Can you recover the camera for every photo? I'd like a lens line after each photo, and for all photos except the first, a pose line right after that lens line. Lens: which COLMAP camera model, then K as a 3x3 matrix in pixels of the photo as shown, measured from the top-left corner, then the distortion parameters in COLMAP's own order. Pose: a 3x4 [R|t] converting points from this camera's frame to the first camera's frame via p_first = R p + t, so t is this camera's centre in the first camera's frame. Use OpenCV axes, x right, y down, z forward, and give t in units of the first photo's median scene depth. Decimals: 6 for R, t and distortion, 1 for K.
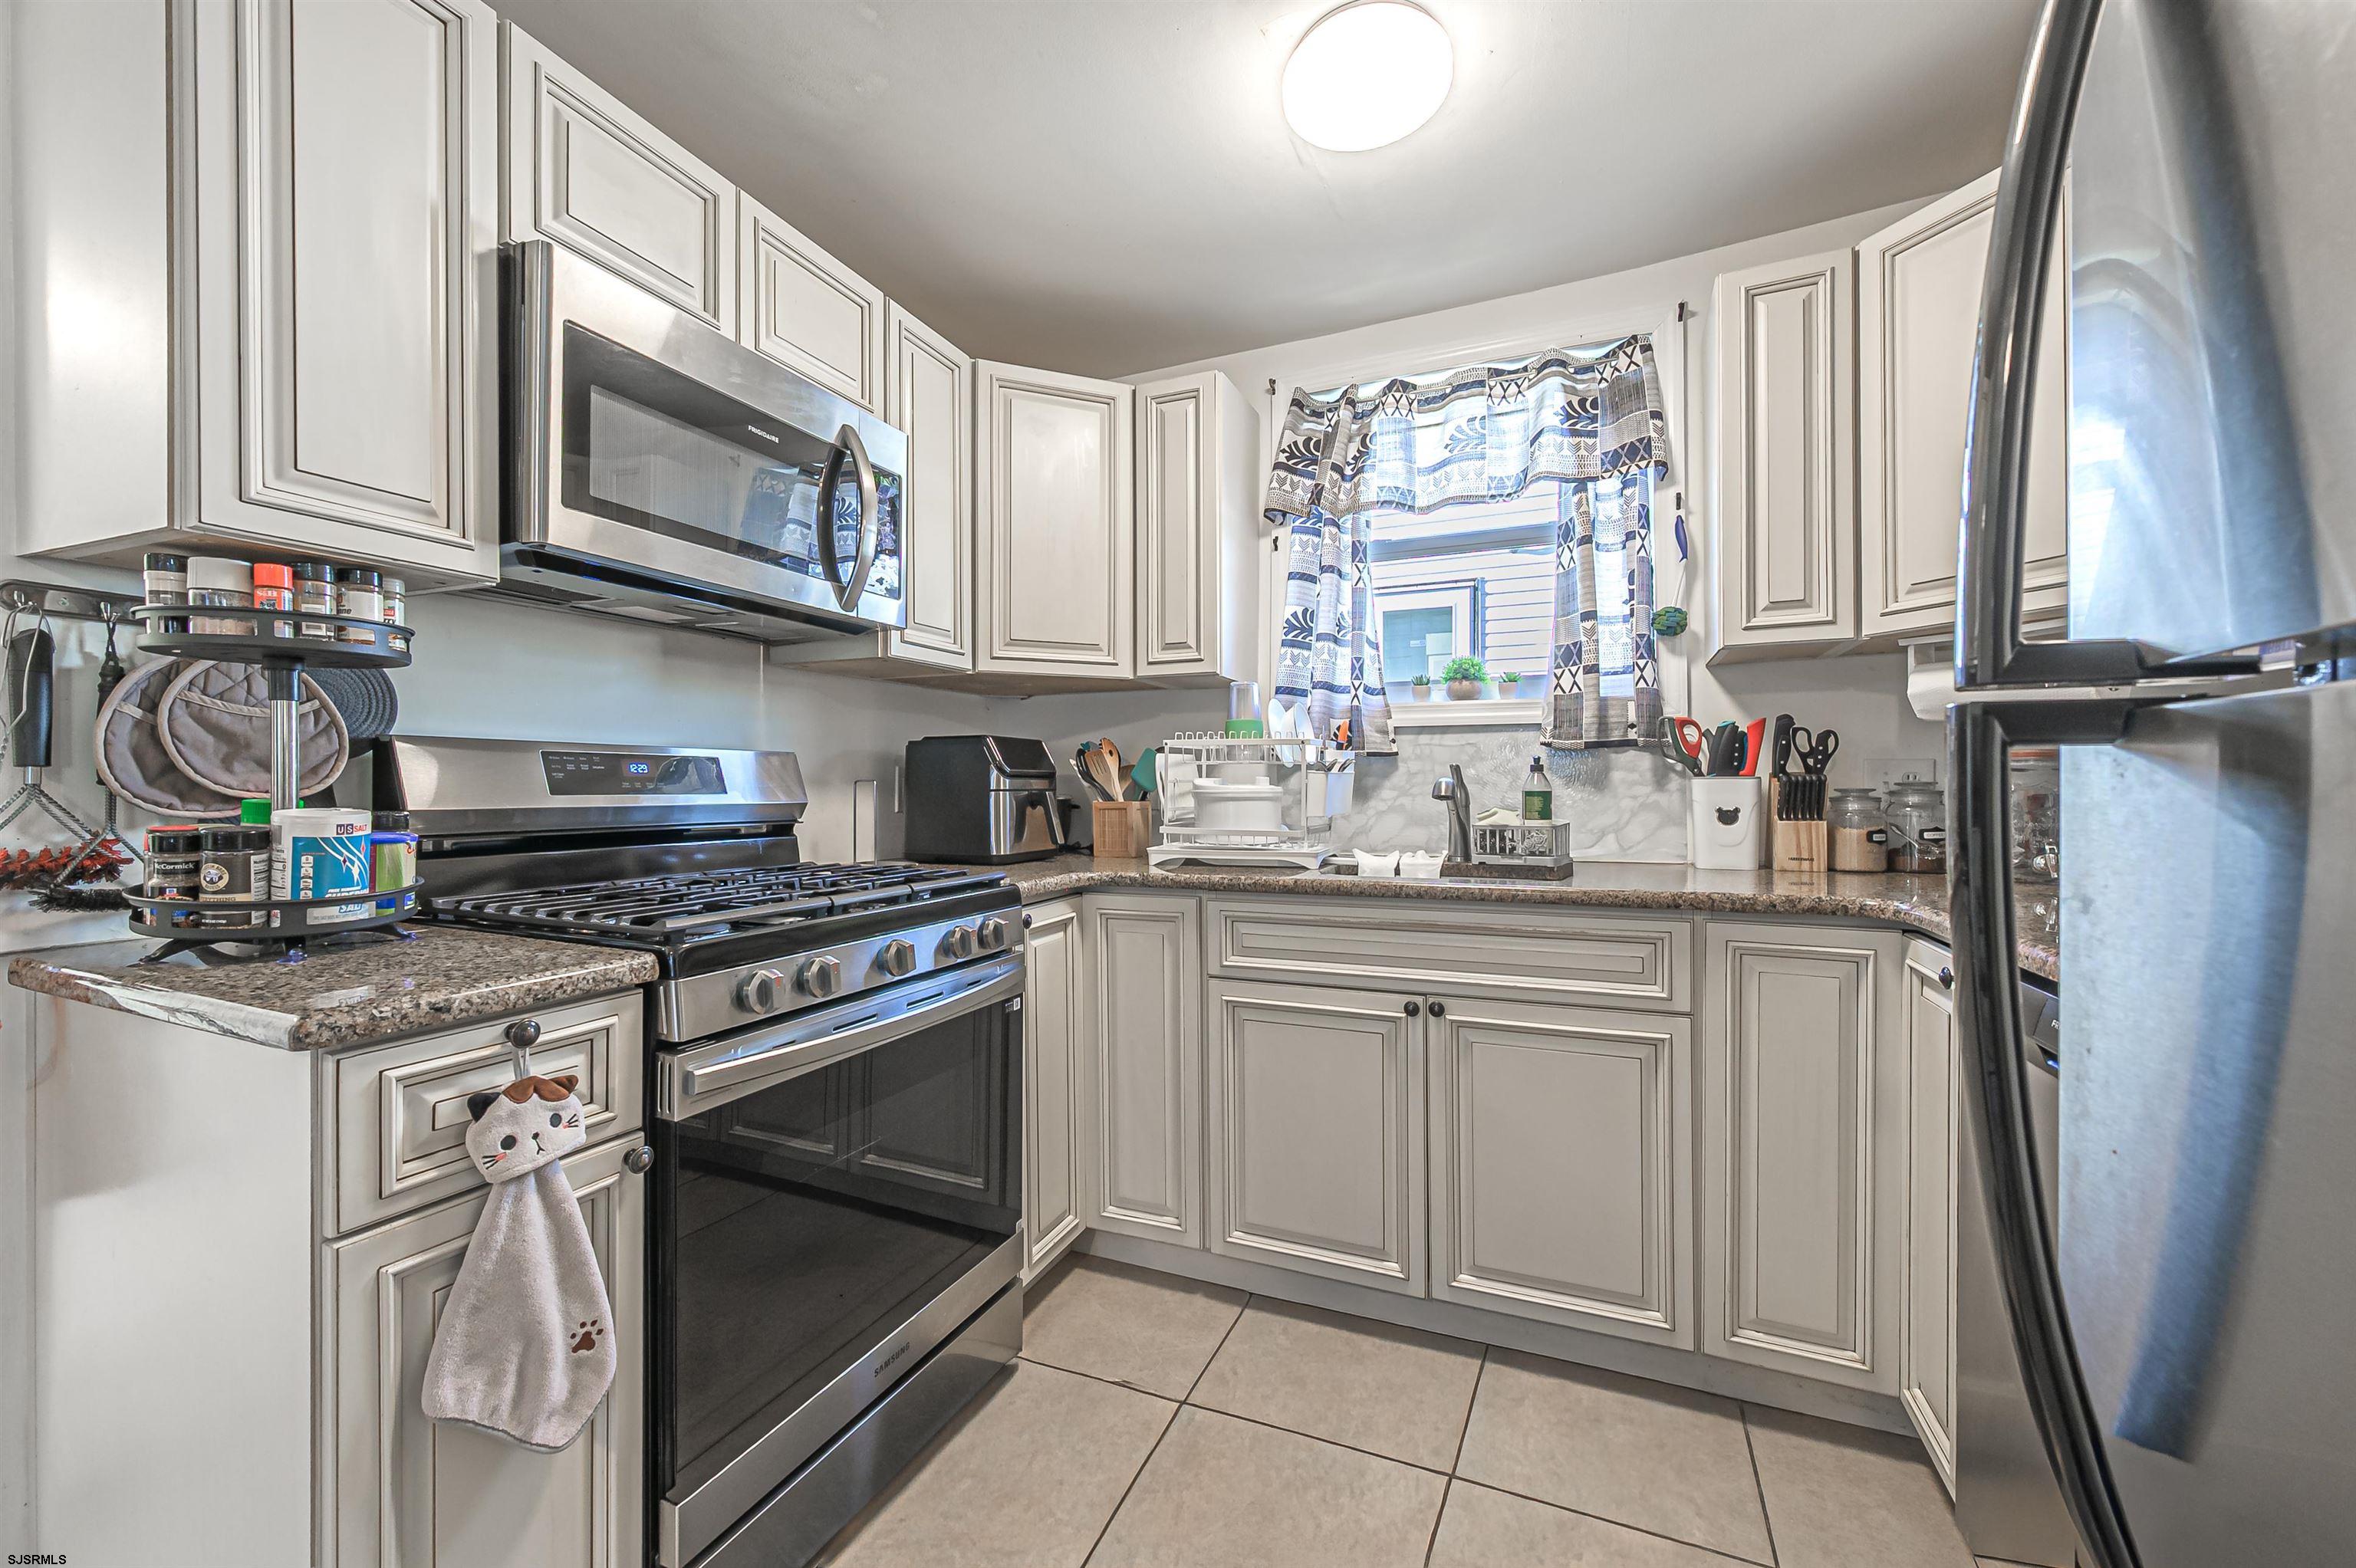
lens RADIAL K [[933.7, 0, 1173.6], [0, 933.7, 788.6], [0, 0, 1]] dist [-0.001726, -0.000158]
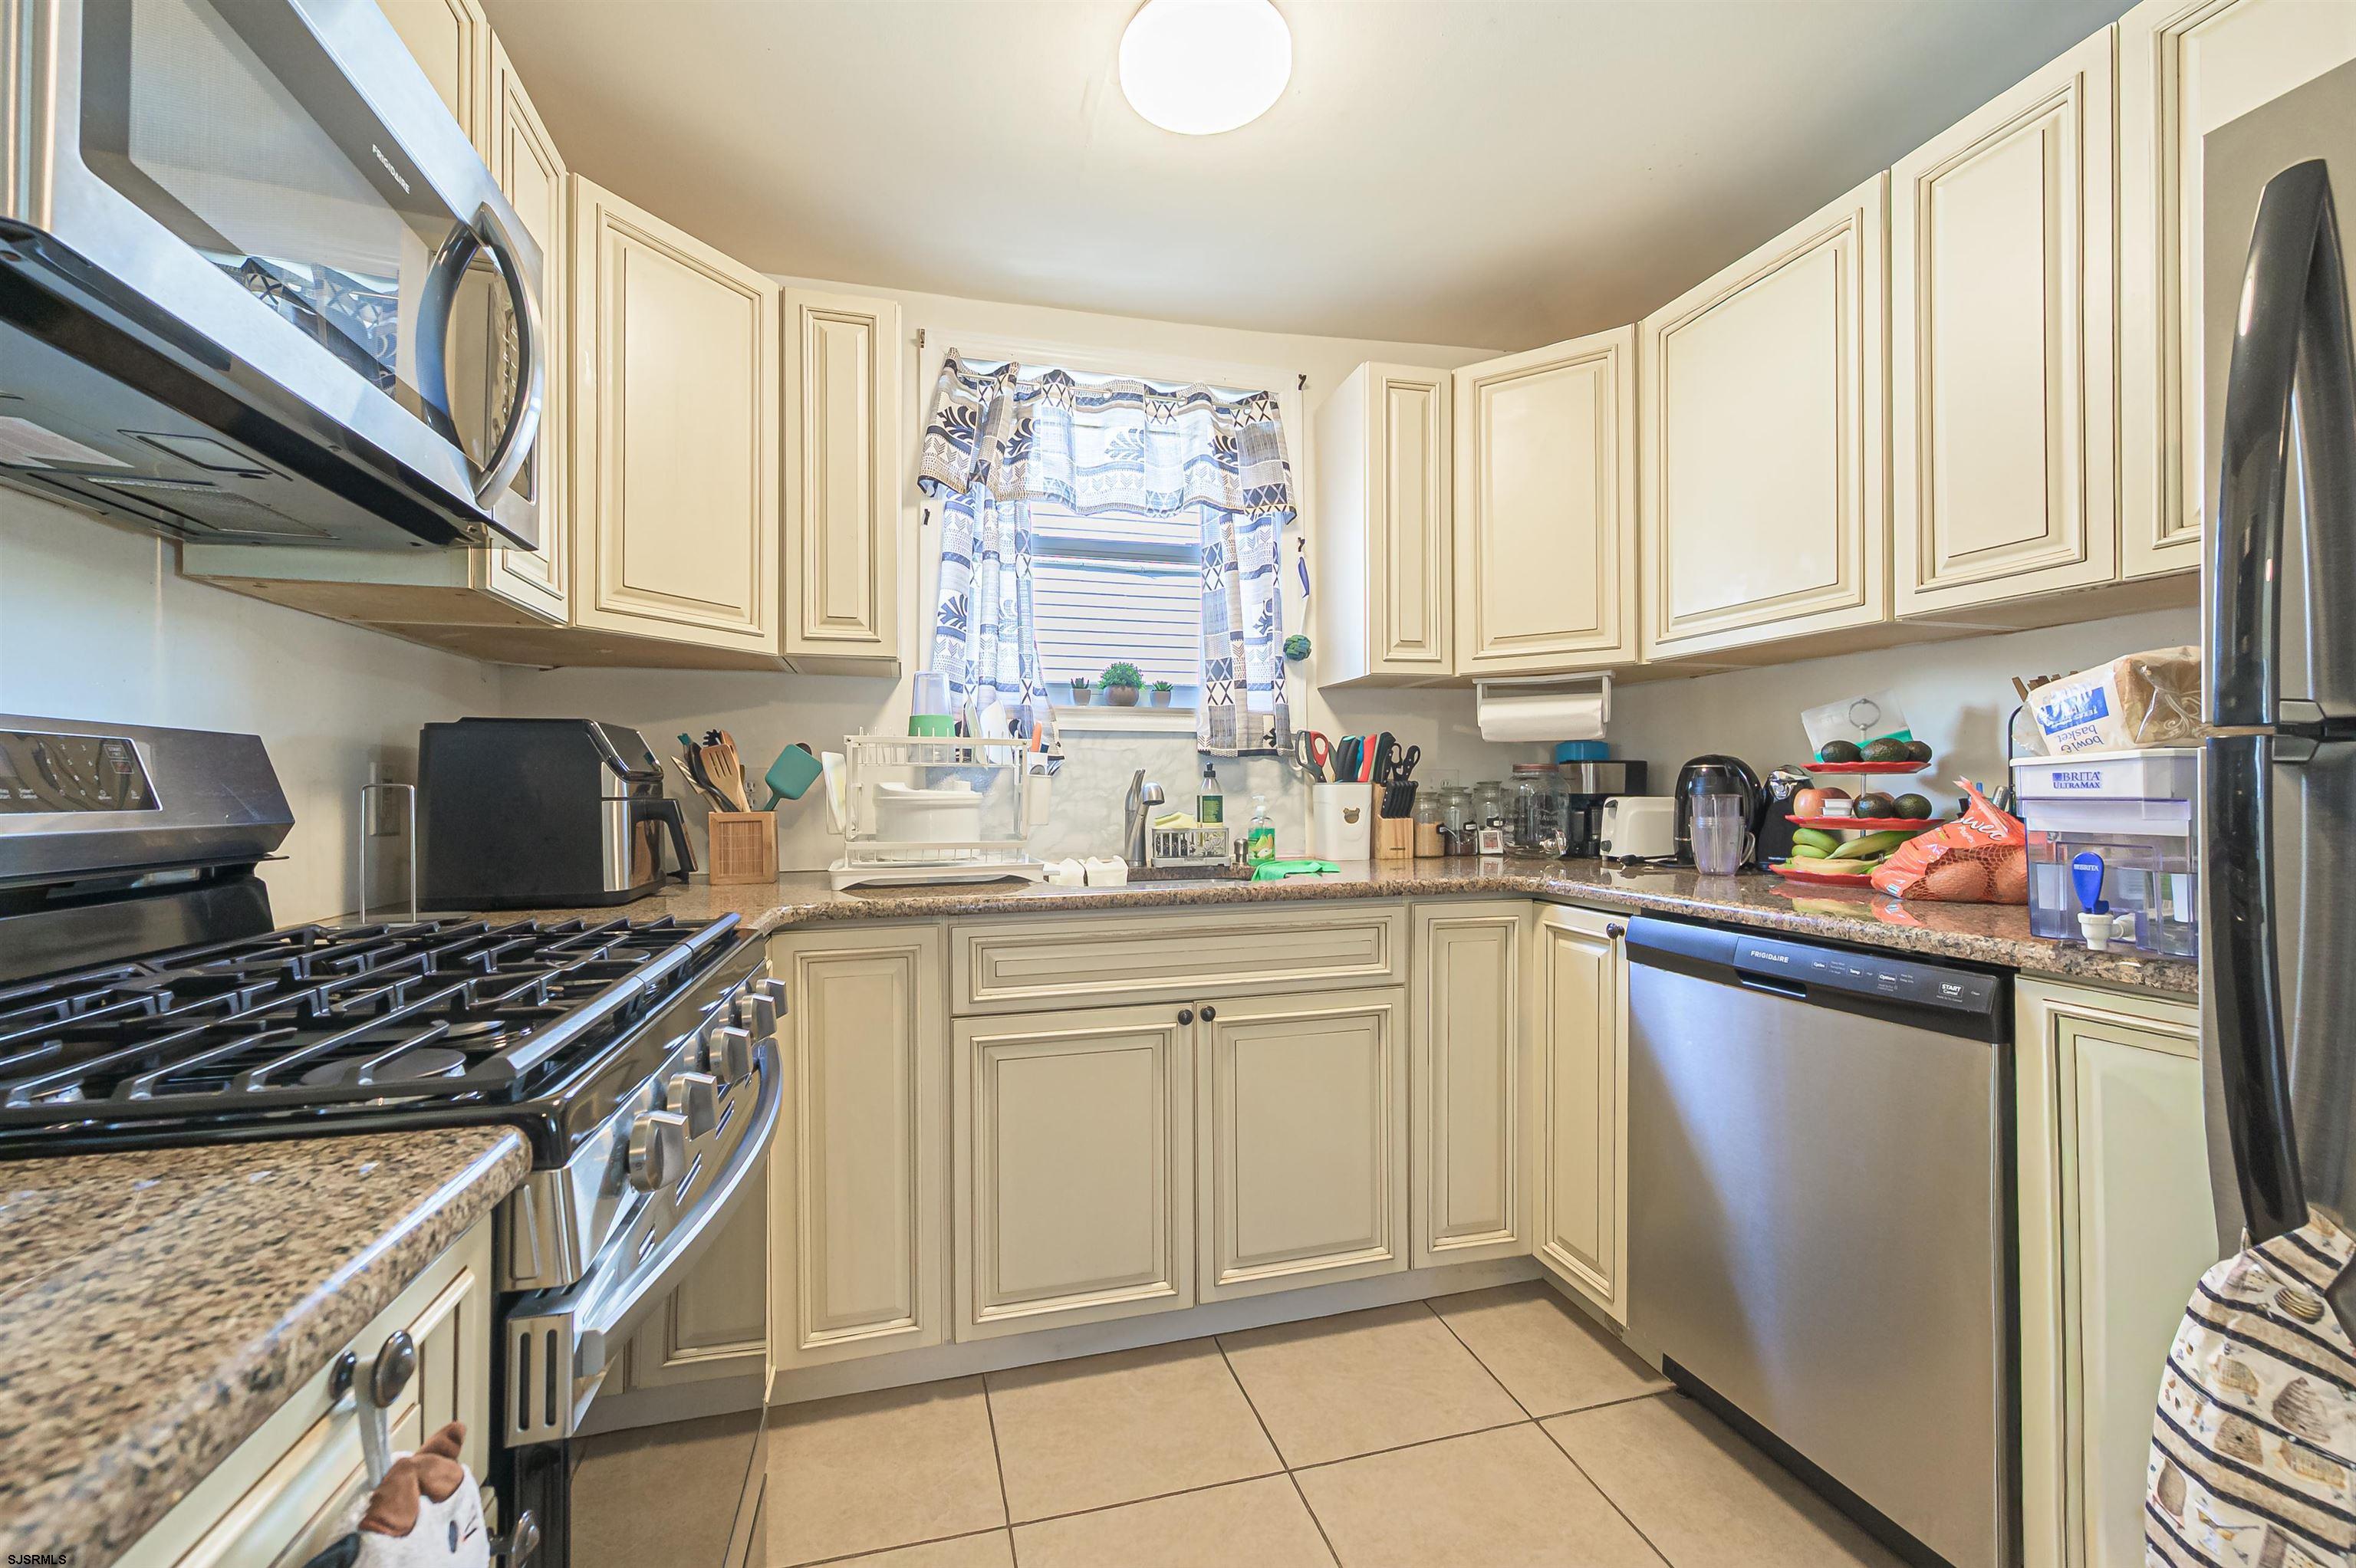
lens RADIAL K [[933.7, 0, 1176.3], [0, 933.7, 788.1], [0, 0, 1]] dist [-0.001726, -0.000158]
pose [[0.780378, -0.000156, 0.625308, -0.335301], [0.003810, 0.999983, -0.004506, -0.001448], [-0.625297, 0.005899, 0.780365, 0.214214]]
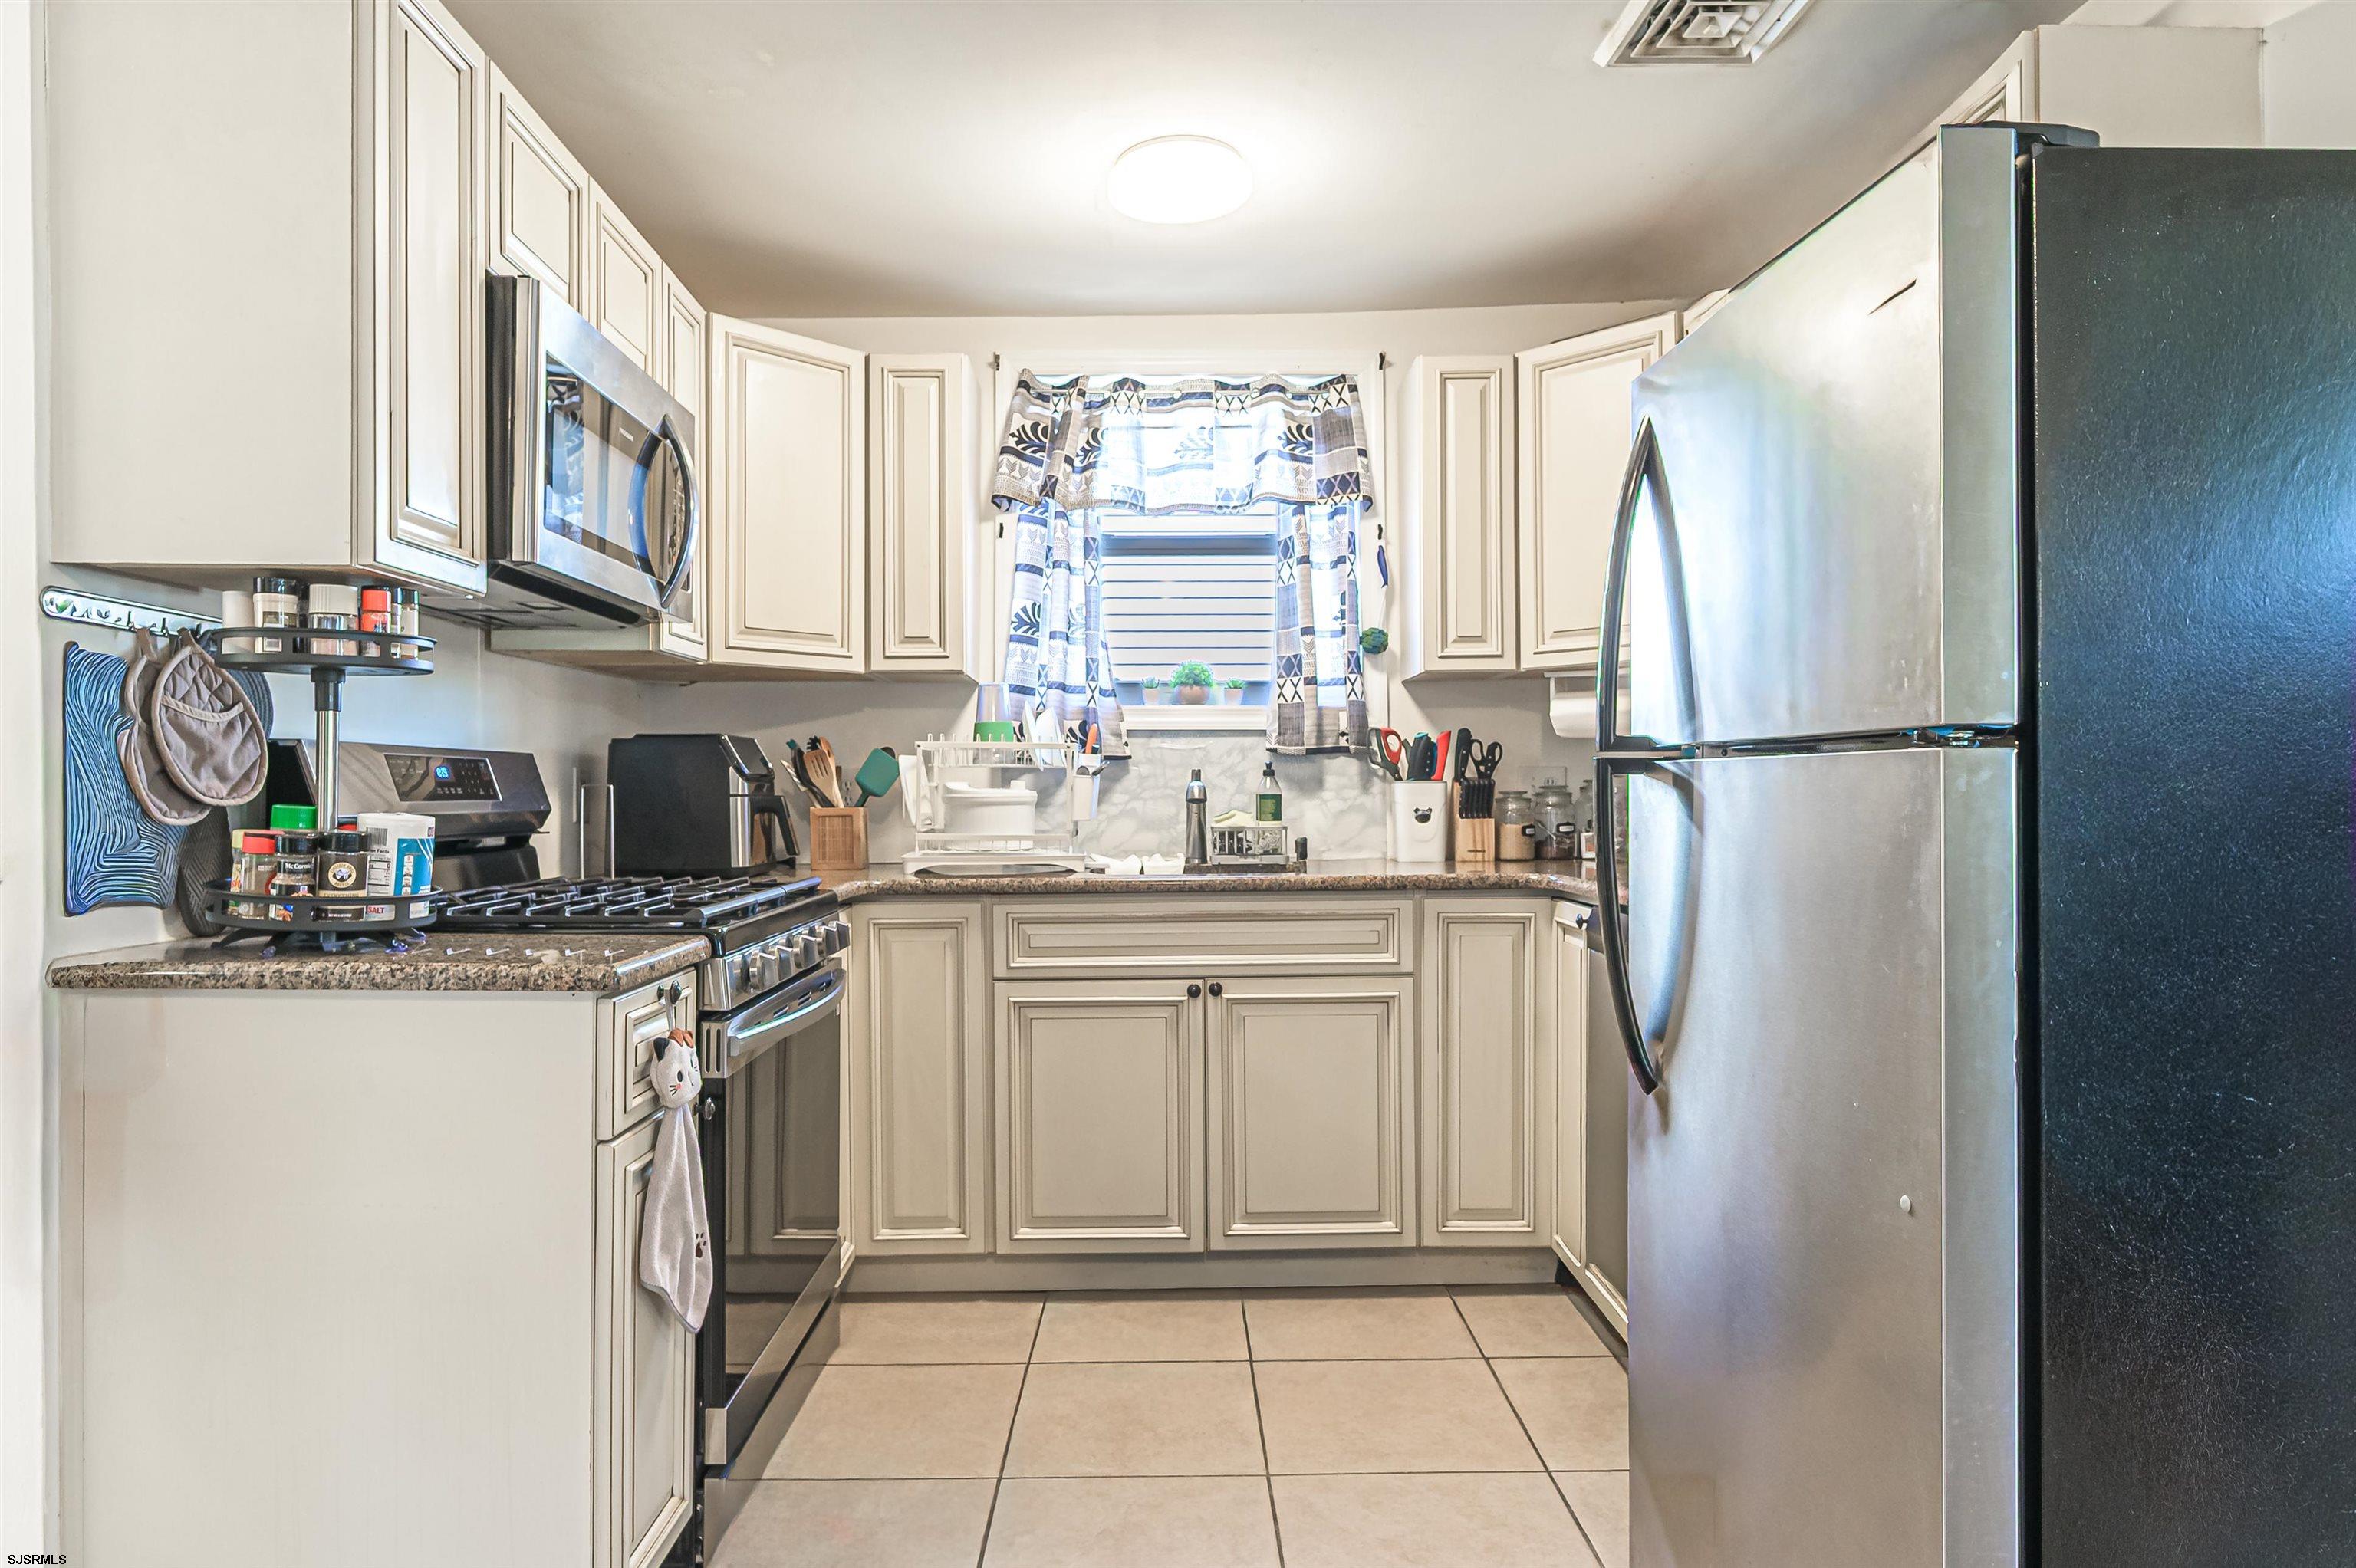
lens RADIAL K [[1440.1, 0, 1175.7], [0, 1440.1, 788.7], [0, 0, 1]] dist [-0.004512, -0.002118]
pose [[0.907234, -0.001556, 0.420623, -0.440289], [0.002825, 0.999993, -0.002393, -0.000166], [-0.420616, 0.003360, 0.907232, -0.494724]]
